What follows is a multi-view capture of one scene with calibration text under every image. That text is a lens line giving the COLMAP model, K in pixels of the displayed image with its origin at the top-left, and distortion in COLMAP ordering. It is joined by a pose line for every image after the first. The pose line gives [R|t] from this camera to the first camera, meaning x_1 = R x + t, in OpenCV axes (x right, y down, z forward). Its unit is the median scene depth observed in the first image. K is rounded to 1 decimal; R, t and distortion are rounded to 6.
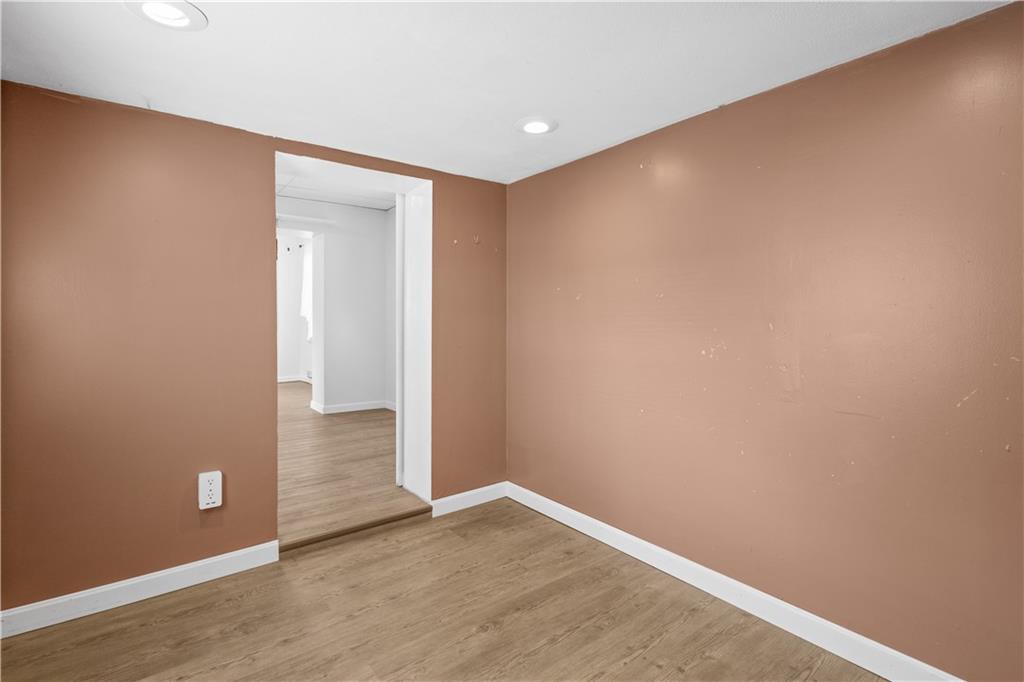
lens RADIAL K [[468.2, 0, 514.9], [0, 468.2, 333.1], [0, 0, 1]] dist [0.000424, -0.002137]
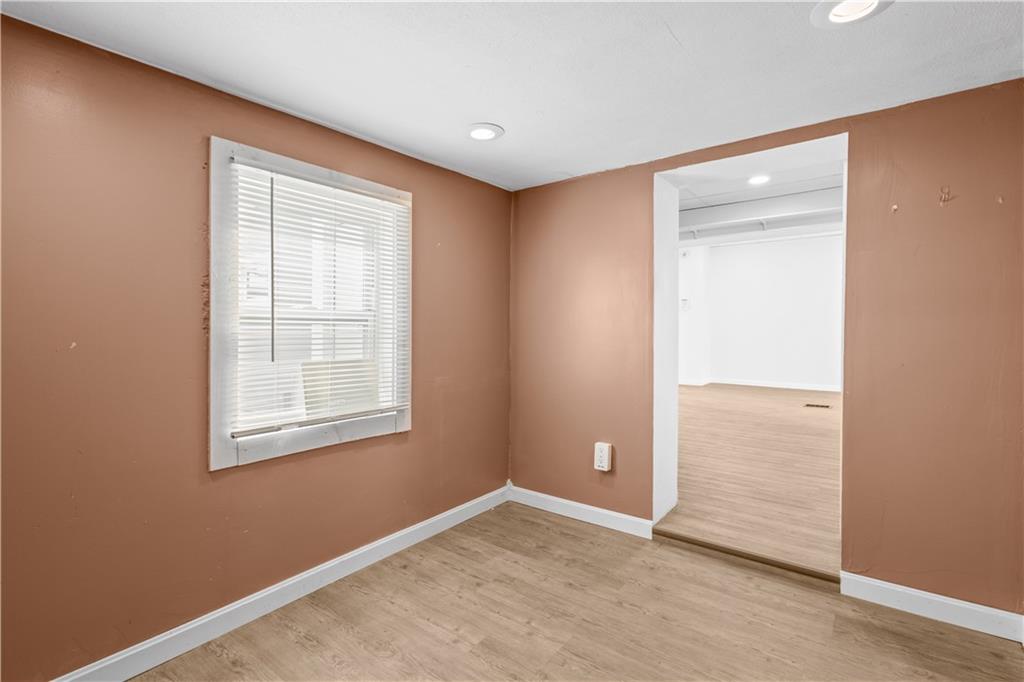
lens RADIAL K [[468.2, 0, 515.5], [0, 468.2, 338.8], [0, 0, 1]] dist [0.000424, -0.002137]
pose [[0.266240, 0.026911, -0.963531, 0.479429], [-0.022426, 0.999513, 0.021720, -0.011780], [0.963646, 0.015826, 0.266713, 0.383037]]
